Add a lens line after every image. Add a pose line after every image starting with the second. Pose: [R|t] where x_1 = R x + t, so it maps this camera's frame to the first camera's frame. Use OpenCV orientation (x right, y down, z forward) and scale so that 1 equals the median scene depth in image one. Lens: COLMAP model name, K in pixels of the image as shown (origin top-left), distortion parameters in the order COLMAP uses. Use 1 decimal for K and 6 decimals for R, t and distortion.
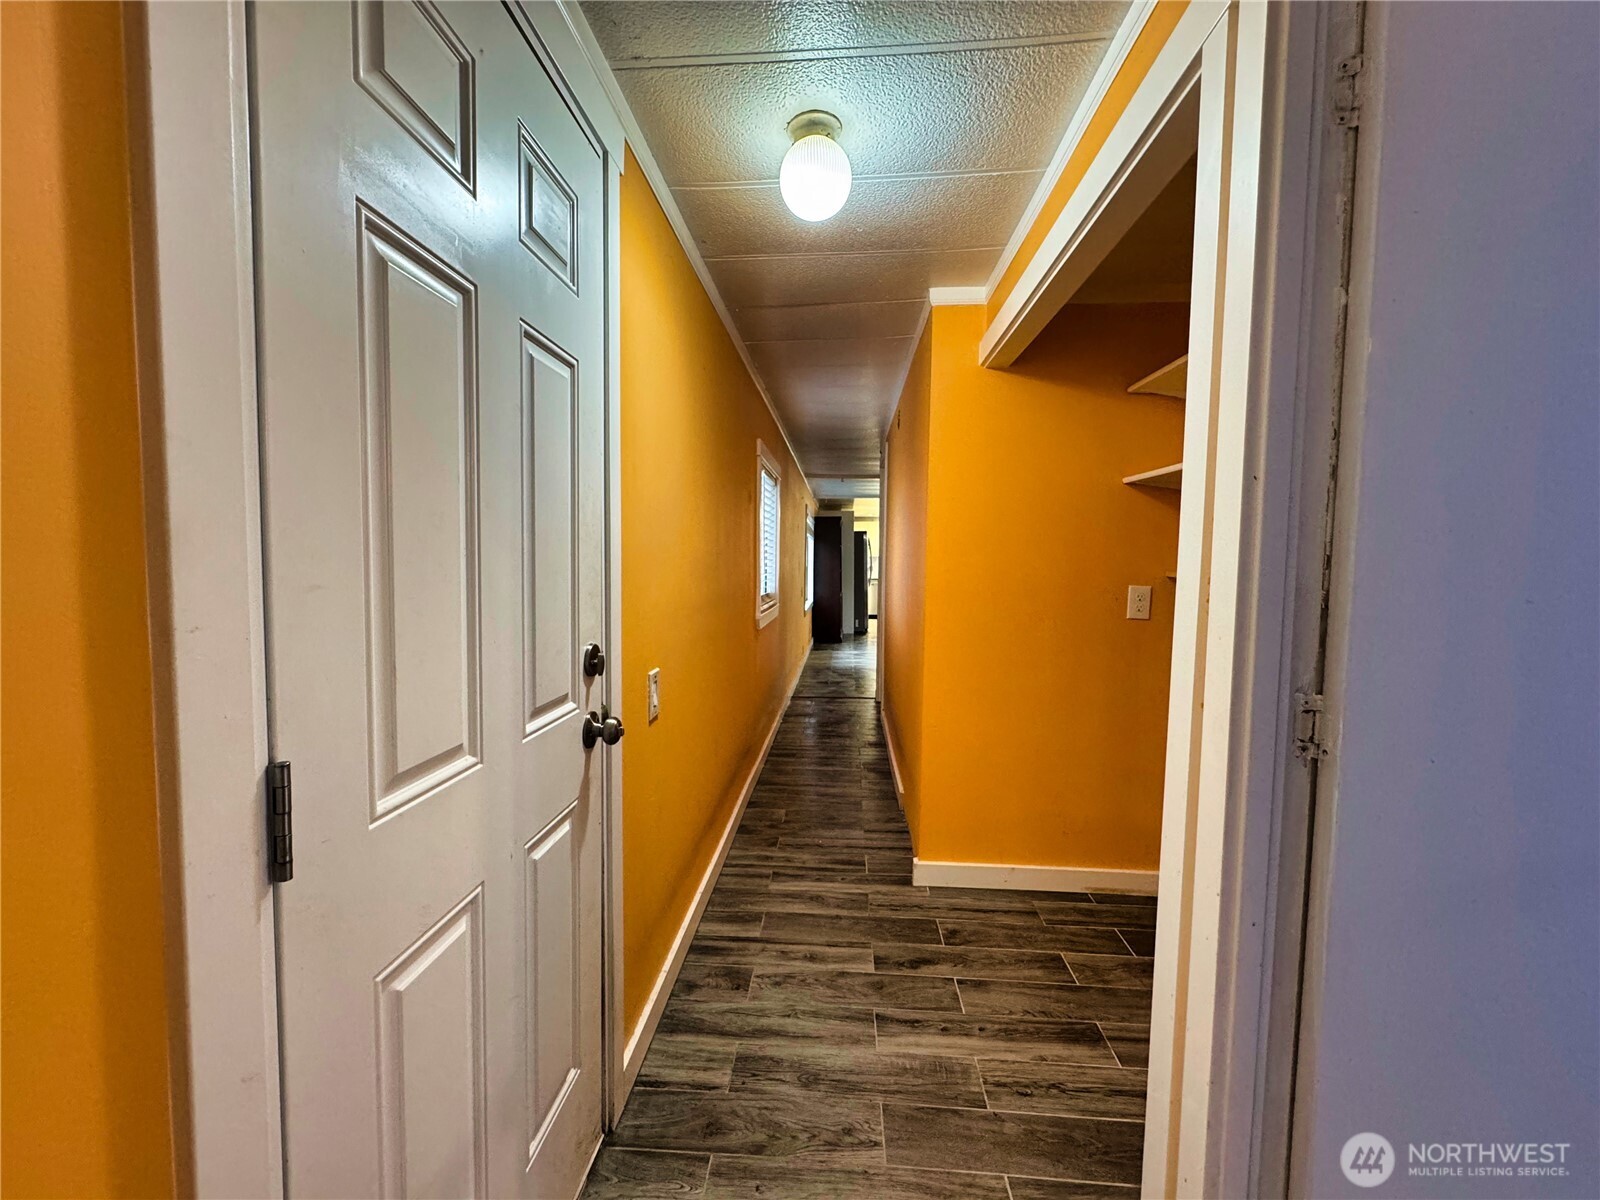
lens RADIAL K [[632.3, 0, 800.0], [0, 632.3, 600.0], [0, 0, 1]] dist [-0.000696, -0.000023]
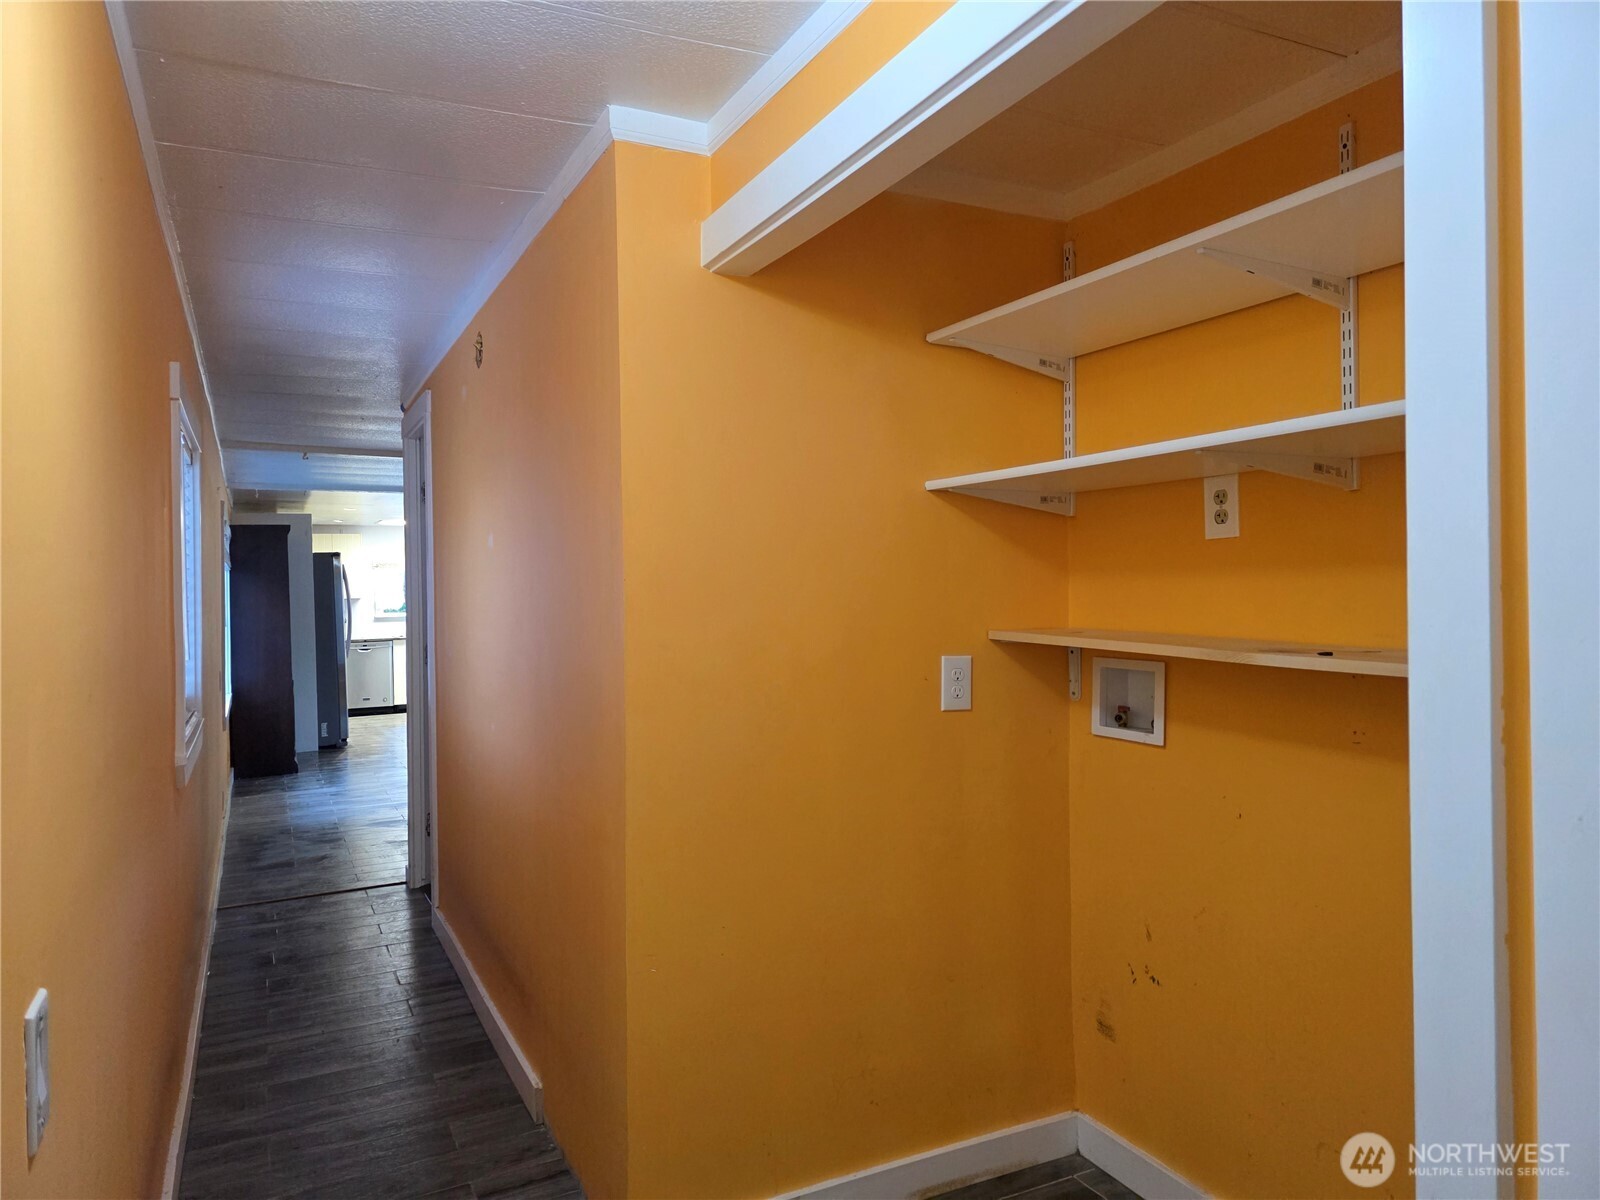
lens RADIAL K [[1067.5, 0, 800.3], [0, 1067.5, 596.8], [0, 0, 1]] dist [0.028642, -0.002637]
pose [[0.855850, -0.025294, 0.516605, -0.050913], [0.057223, 0.997302, -0.045970, -0.016814], [-0.514049, 0.068905, 0.854989, 0.078113]]
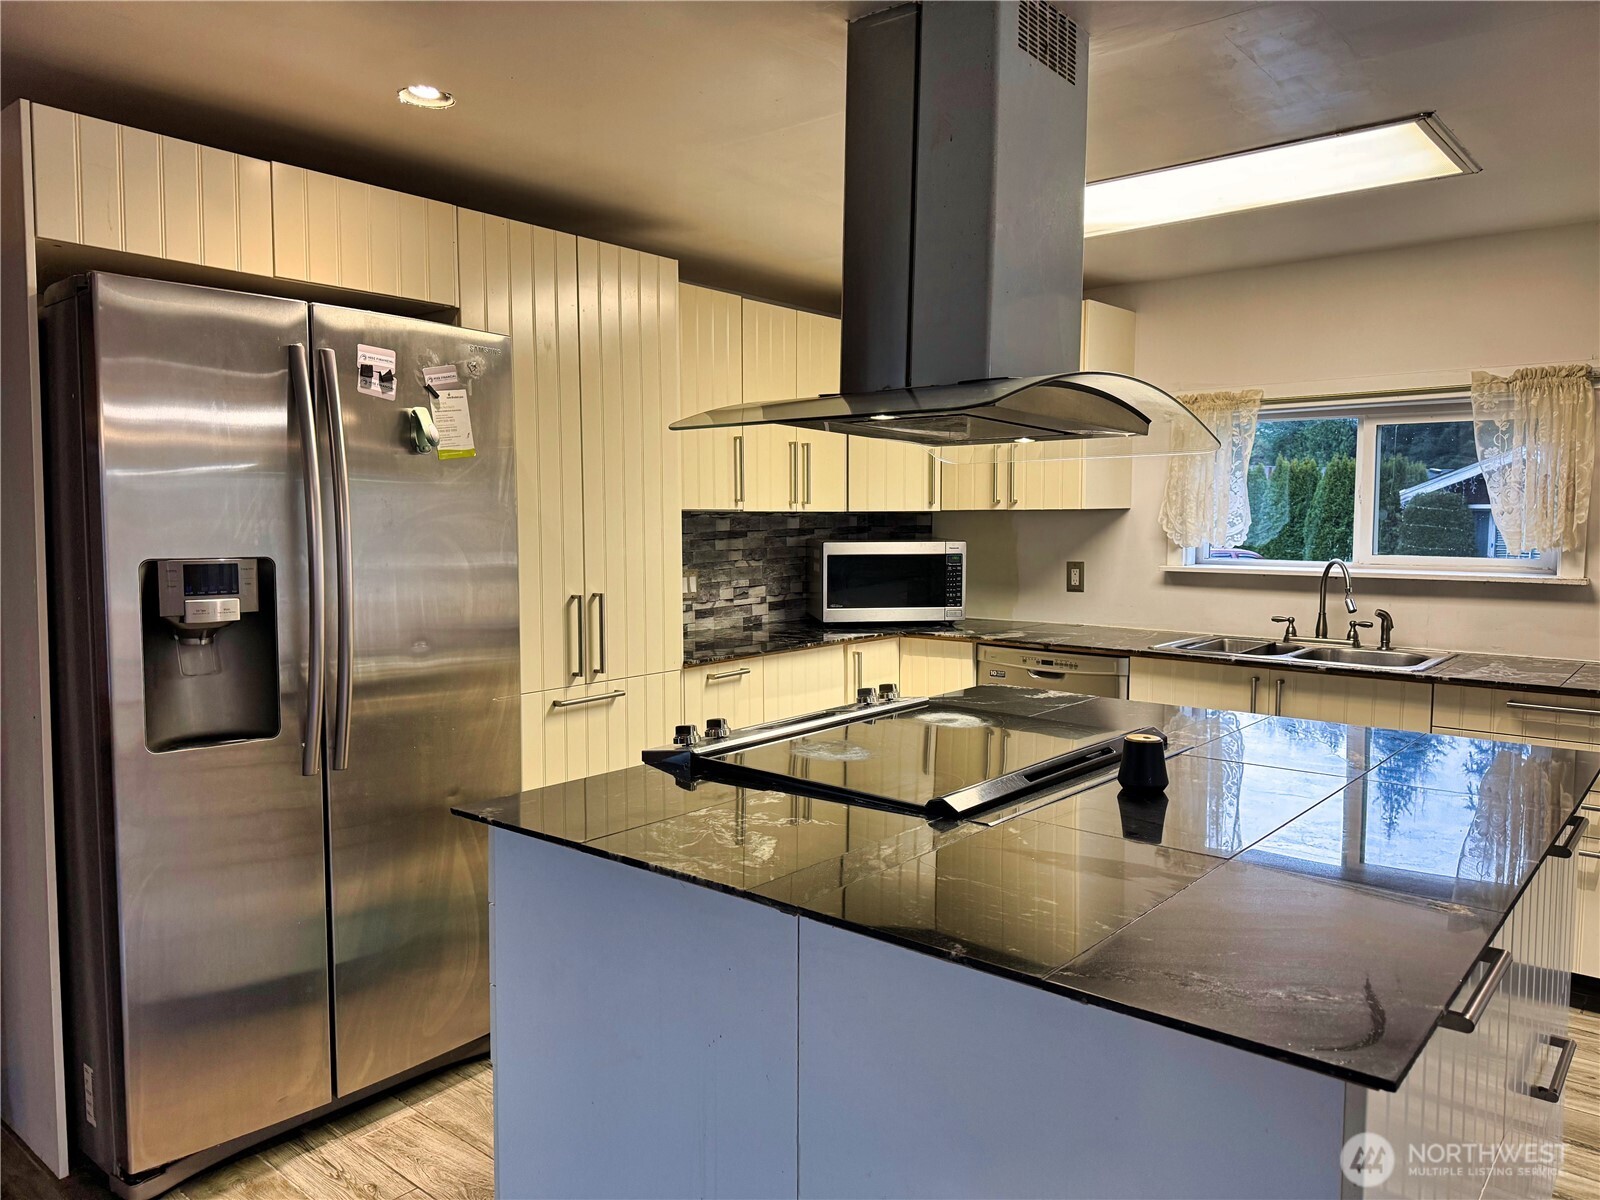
lens RADIAL K [[1109.9, 0, 800.0], [0, 1109.9, 600.0], [0, 0, 1]] dist [0.065684, -0.073210]
pose [[0.810171, 0.044846, -0.584476, 0.566171], [-0.040231, 0.998972, 0.020884, -0.111844], [0.584811, 0.006594, 0.811142, 1.679168]]
